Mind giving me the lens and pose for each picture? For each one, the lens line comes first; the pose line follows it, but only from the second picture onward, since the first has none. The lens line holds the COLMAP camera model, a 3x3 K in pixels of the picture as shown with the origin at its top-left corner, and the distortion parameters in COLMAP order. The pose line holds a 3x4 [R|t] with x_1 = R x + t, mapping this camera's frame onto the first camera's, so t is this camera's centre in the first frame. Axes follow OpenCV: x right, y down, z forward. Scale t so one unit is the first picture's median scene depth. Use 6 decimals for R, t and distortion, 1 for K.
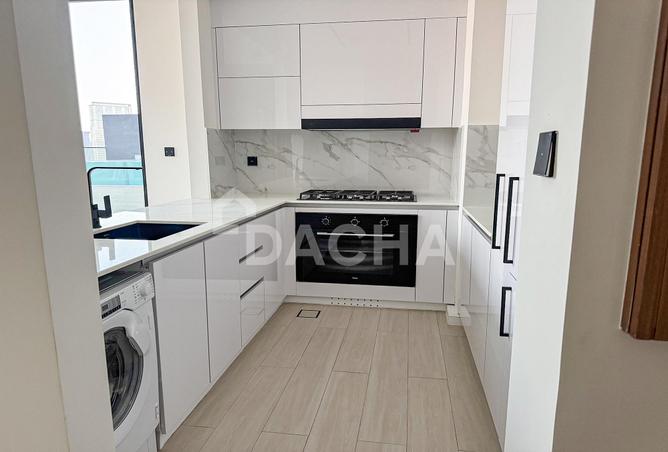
lens RADIAL K [[441.5, 0, 334.0], [0, 441.5, 226.0], [0, 0, 1]] dist [0.064355, -0.001147]
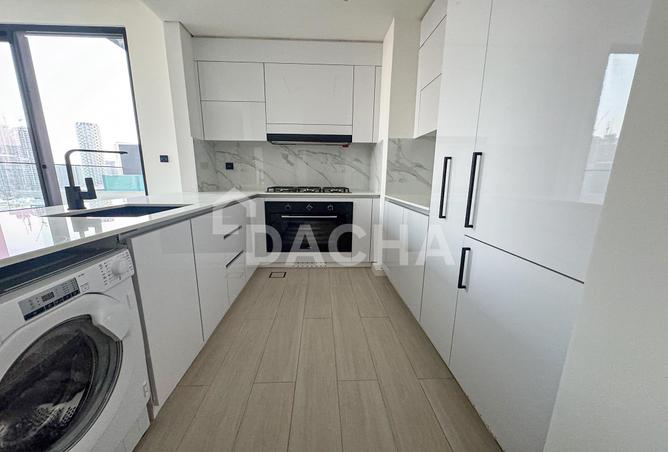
lens RADIAL K [[260.2, 0, 330.7], [0, 260.2, 228.0], [0, 0, 1]] dist [-0.000732, 0.000231]
pose [[0.981294, -0.029019, 0.190313, -0.044916], [0.021003, 0.998811, 0.044005, 0.020870], [-0.191364, -0.039185, 0.980737, 0.178431]]
